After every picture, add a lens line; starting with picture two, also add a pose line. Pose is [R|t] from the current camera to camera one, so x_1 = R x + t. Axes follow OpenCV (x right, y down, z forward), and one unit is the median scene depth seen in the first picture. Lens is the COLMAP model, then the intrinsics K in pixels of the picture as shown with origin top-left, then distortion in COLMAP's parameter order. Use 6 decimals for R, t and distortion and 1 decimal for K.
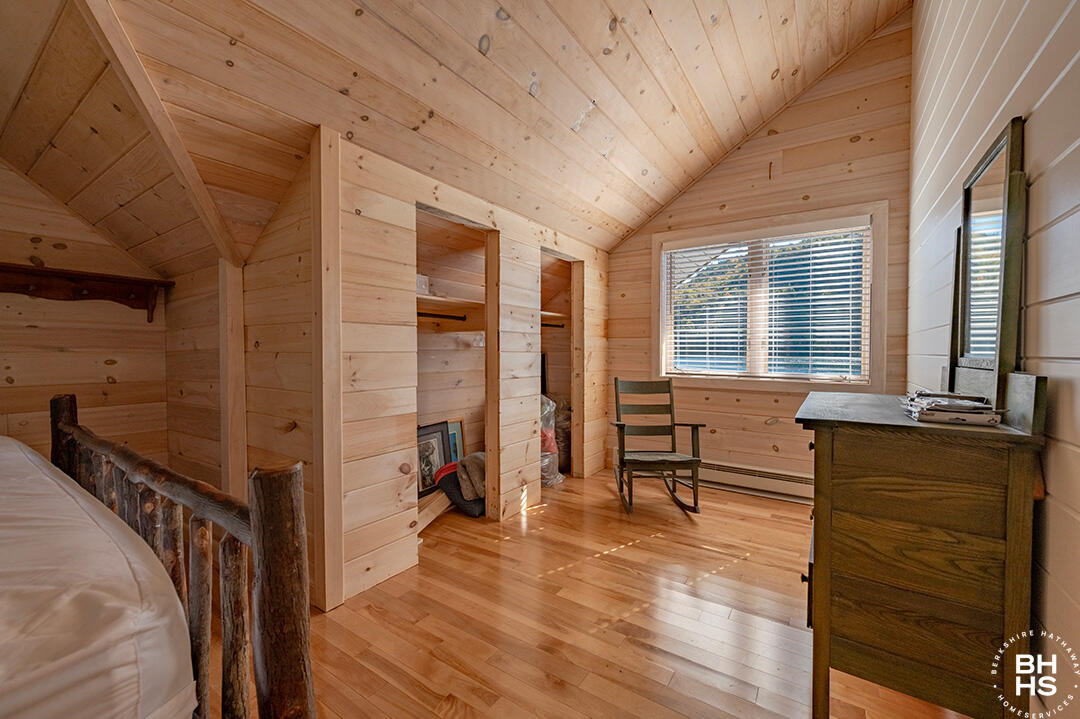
lens RADIAL K [[433.2, 0, 540.8], [0, 433.2, 359.0], [0, 0, 1]] dist [-0.000160, -0.000015]
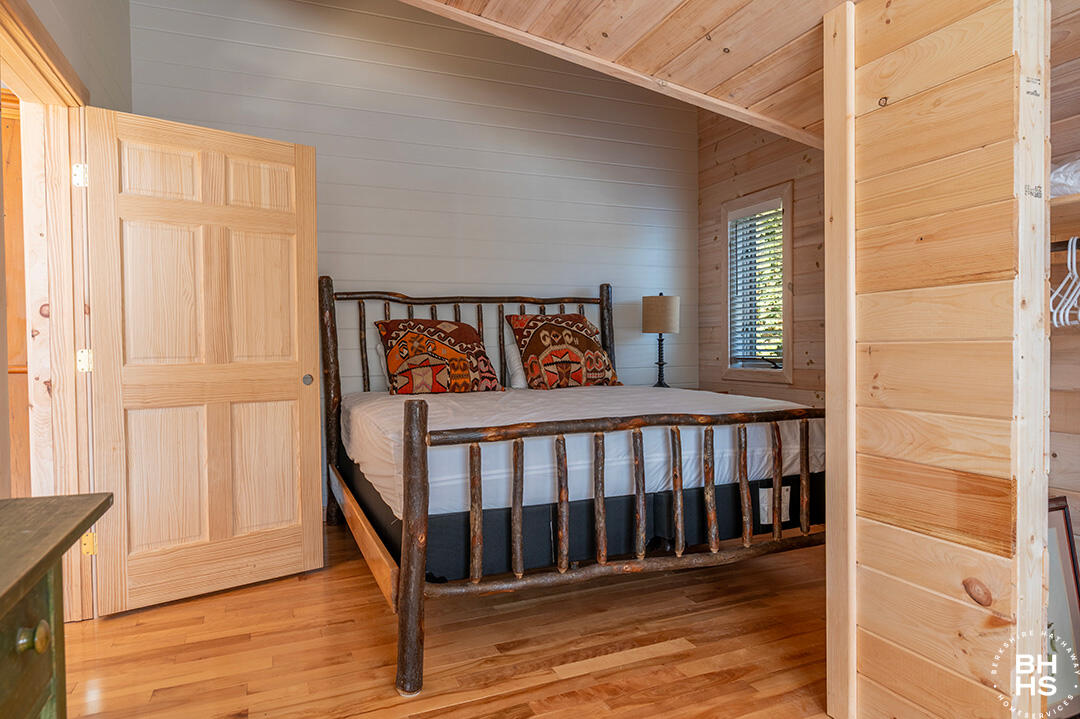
lens RADIAL K [[650.7, 0, 540.4], [0, 650.7, 359.4], [0, 0, 1]] dist [-0.000252, -0.000050]
pose [[-0.541832, 0.021541, -0.840211, 0.611982], [-0.007140, 0.999517, 0.030230, -0.014372], [0.840456, 0.022379, -0.541417, 1.151968]]
